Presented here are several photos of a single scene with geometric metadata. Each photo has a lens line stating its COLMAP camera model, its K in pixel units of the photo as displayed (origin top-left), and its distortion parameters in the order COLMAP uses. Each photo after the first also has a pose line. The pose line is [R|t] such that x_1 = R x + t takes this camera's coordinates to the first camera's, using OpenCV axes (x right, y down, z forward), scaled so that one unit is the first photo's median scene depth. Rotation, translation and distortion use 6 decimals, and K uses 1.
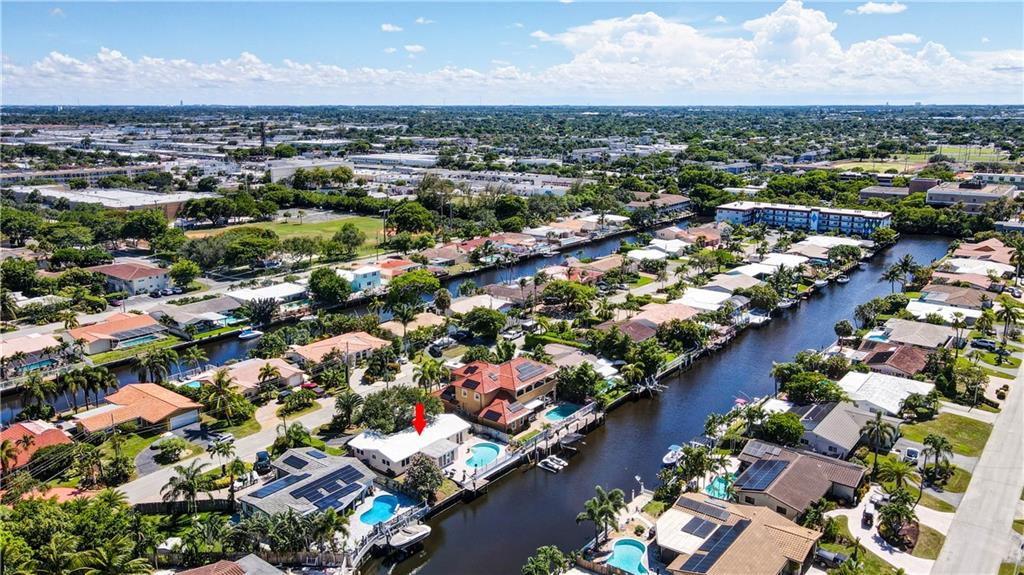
lens RADIAL K [[780.2, 0, 552.8], [0, 780.2, 263.1], [0, 0, 1]] dist [-0.034566, 0.046852]
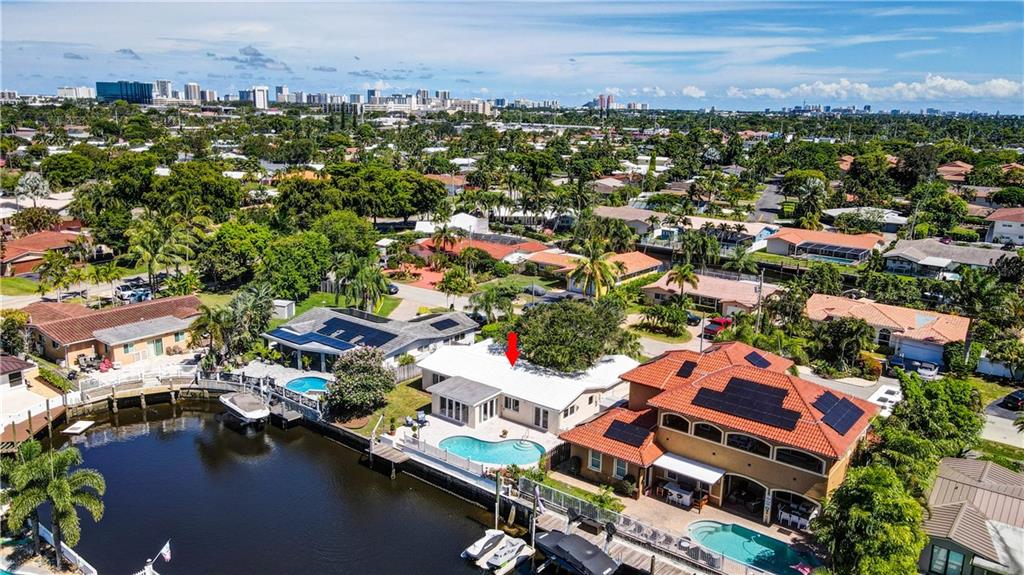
lens RADIAL K [[758.1, 0, 512.0], [0, 758.1, 287.5], [0, 0, 1]] dist [0.004394, 0.040674]
pose [[-0.046882, 0.225233, -0.973176, 0.306778], [-0.222633, 0.947386, 0.229989, 0.026004], [0.973774, 0.227444, 0.005729, 0.829671]]
